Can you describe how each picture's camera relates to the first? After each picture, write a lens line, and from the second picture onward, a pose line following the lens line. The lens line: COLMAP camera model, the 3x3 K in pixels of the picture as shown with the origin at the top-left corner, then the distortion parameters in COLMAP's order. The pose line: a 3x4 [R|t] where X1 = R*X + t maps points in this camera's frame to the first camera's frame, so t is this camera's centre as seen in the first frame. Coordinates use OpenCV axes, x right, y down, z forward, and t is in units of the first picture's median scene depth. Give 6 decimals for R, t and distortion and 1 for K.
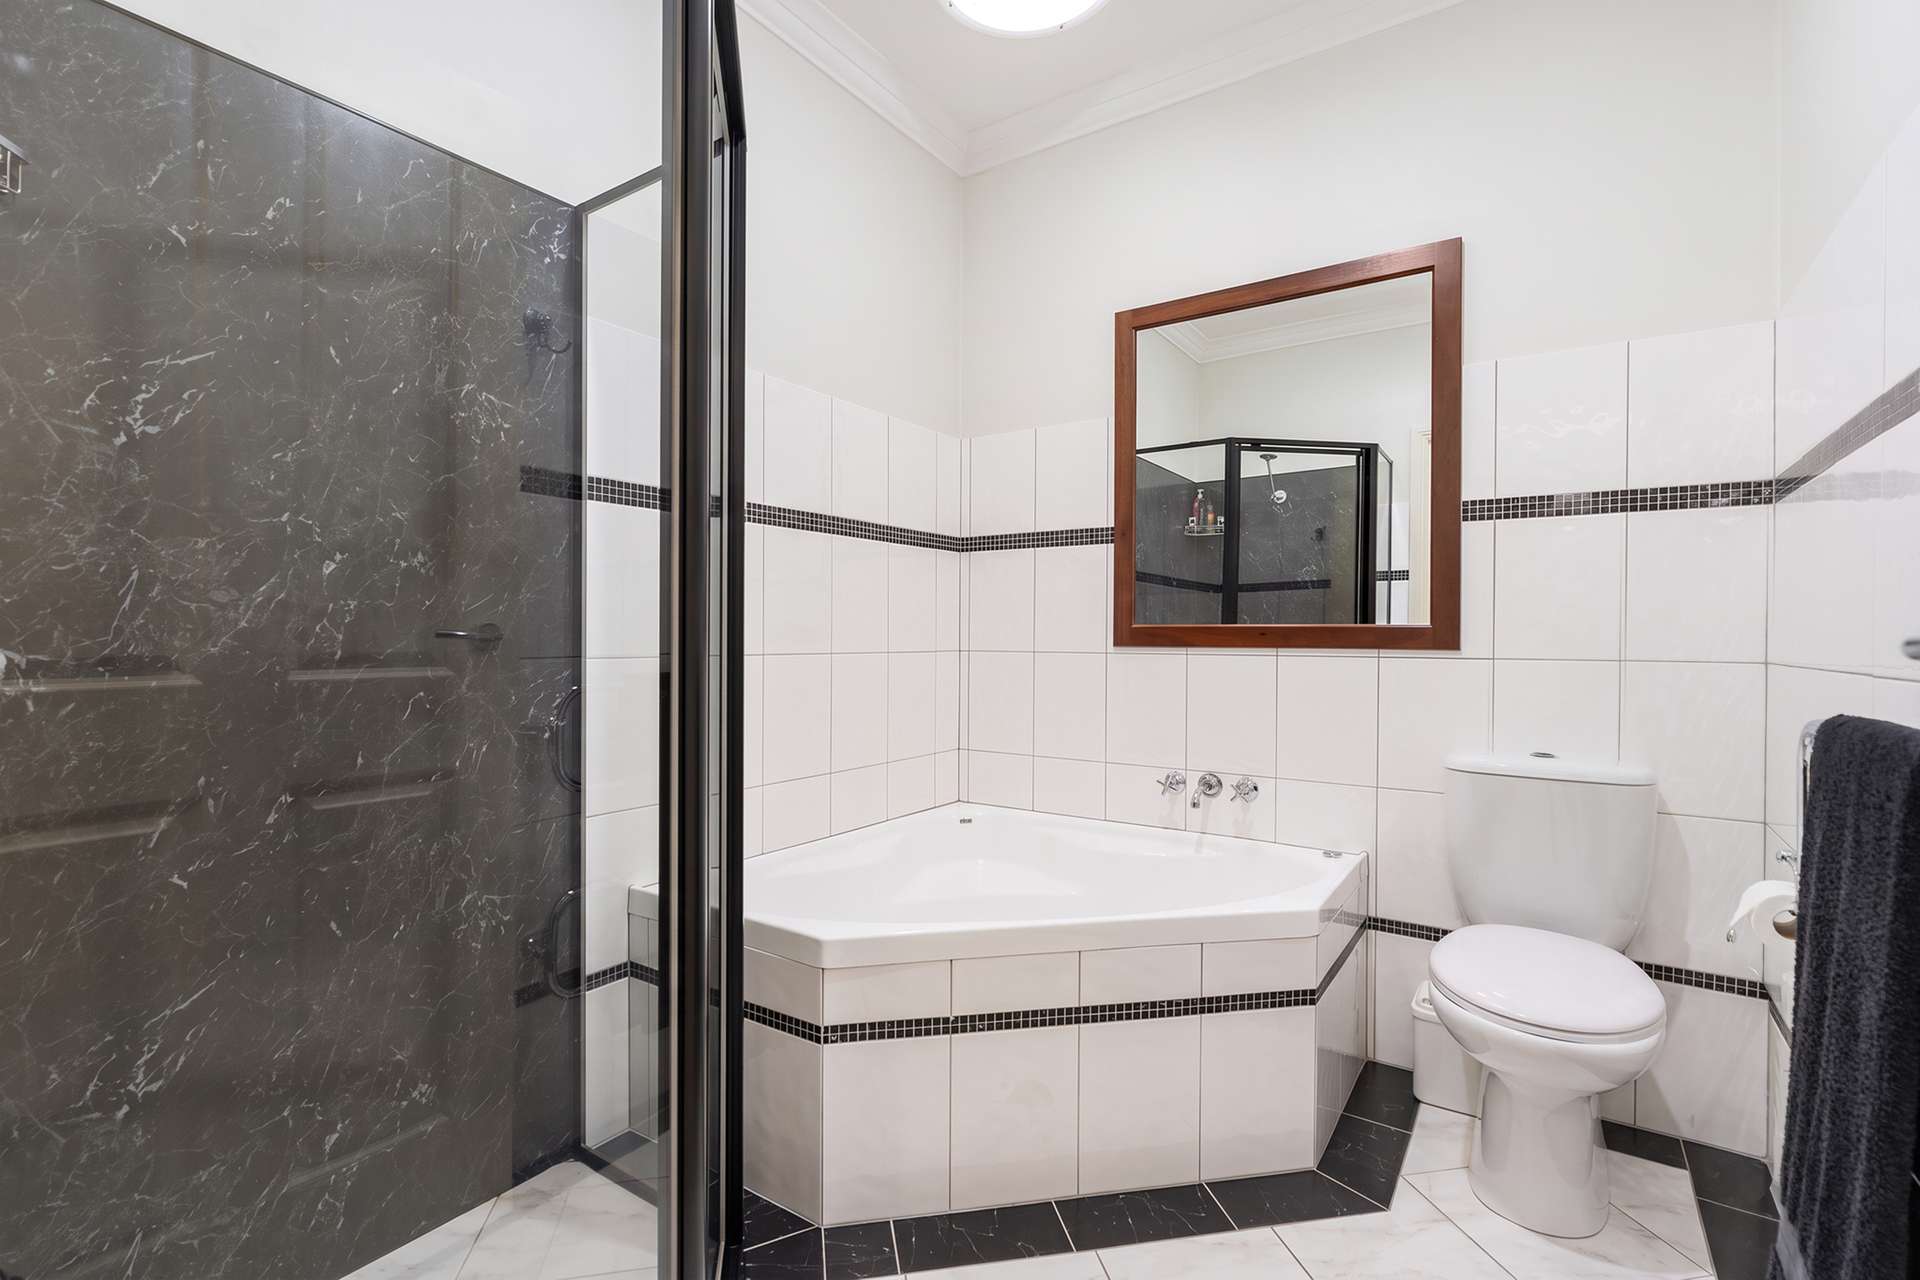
lens RADIAL K [[870.8, 0, 959.2], [0, 870.8, 642.9], [0, 0, 1]] dist [0.001723, 0.002324]
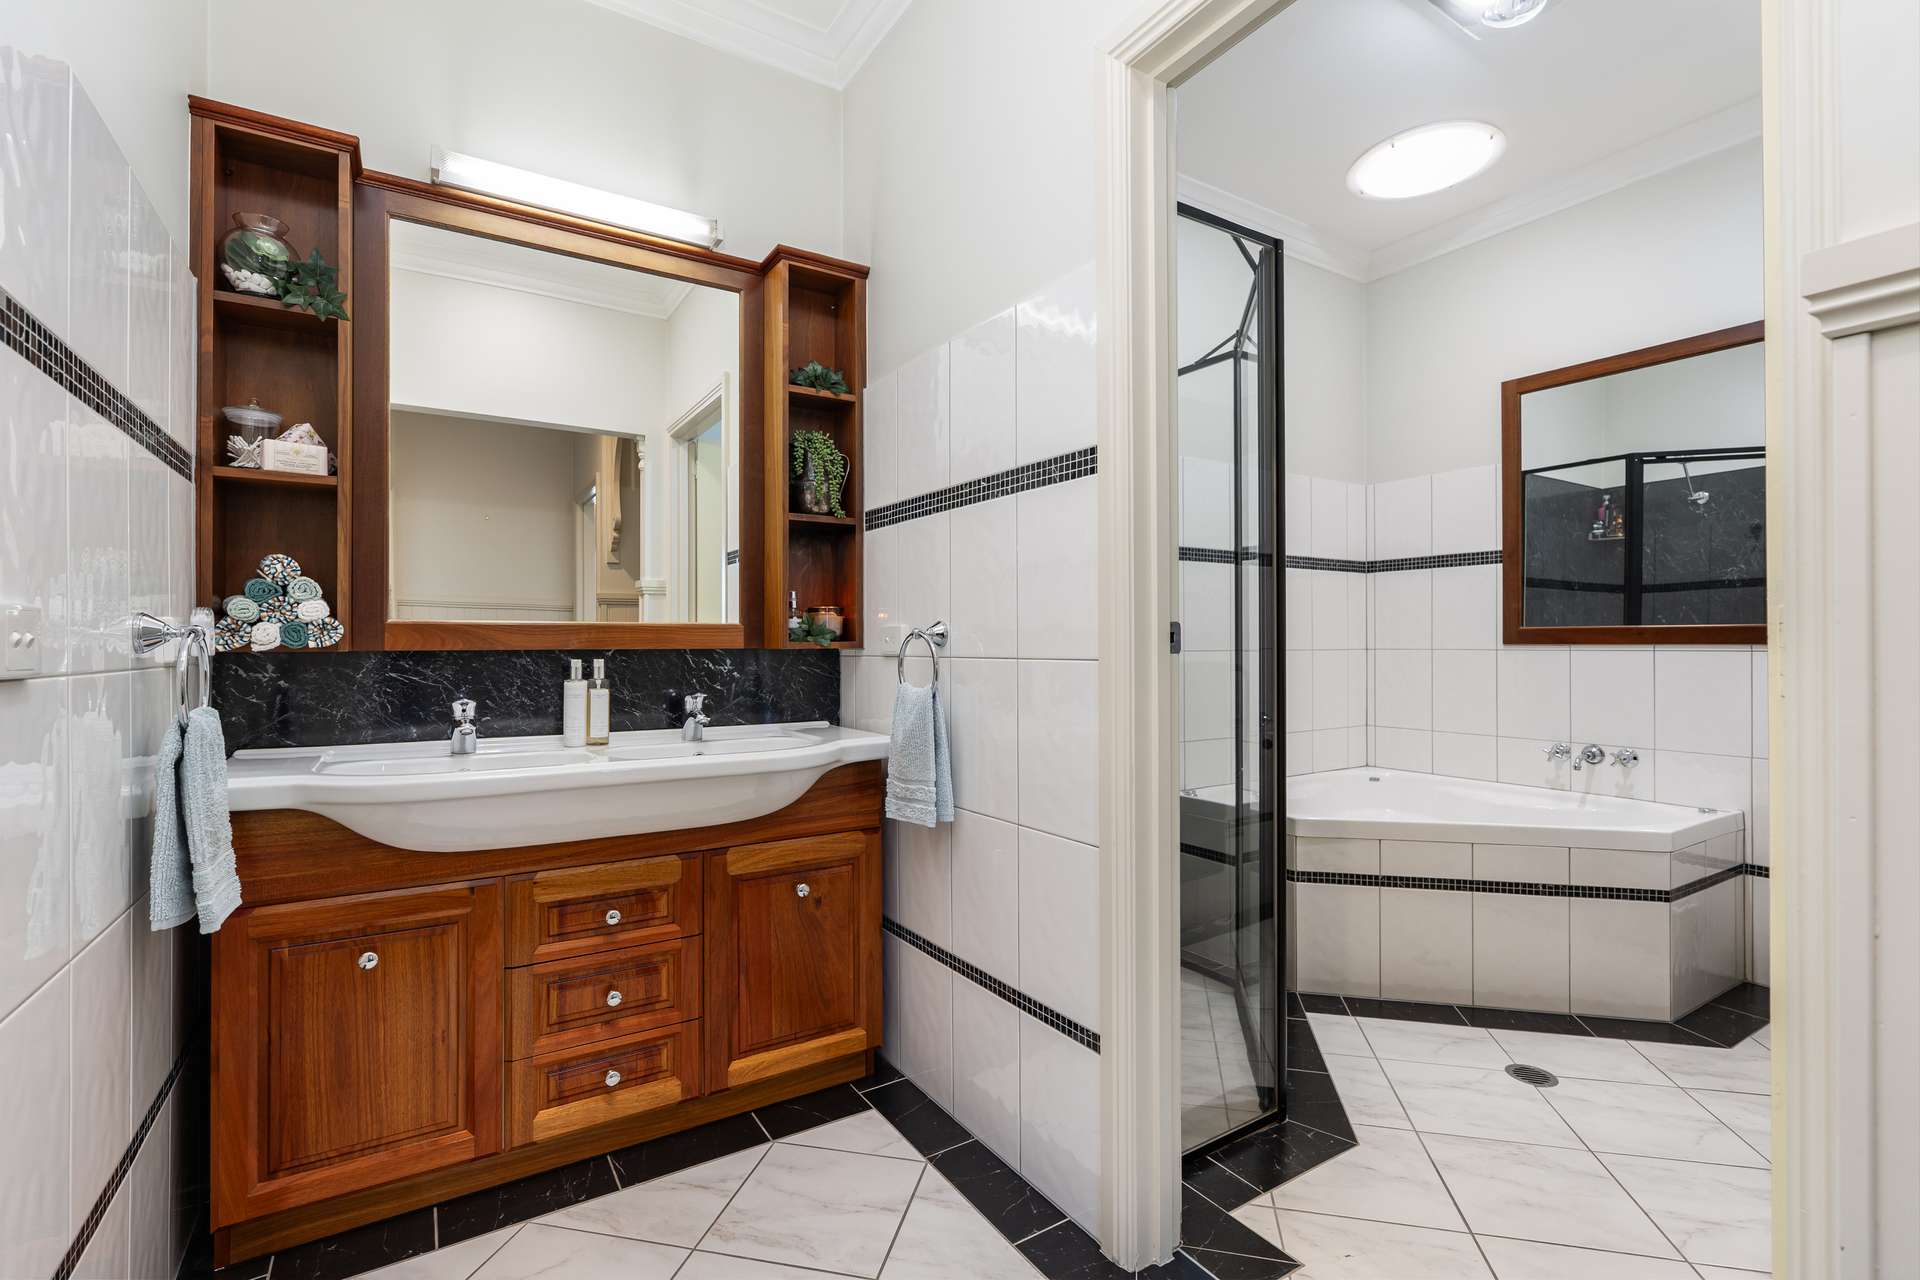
lens RADIAL K [[870.8, 0, 972.1], [0, 870.8, 637.3], [0, 0, 1]] dist [0.001723, 0.002324]
pose [[0.924977, -0.008650, -0.379924, -0.055111], [0.004433, 0.999918, -0.011973, 0.005544], [0.379996, 0.009391, 0.924940, -0.464293]]
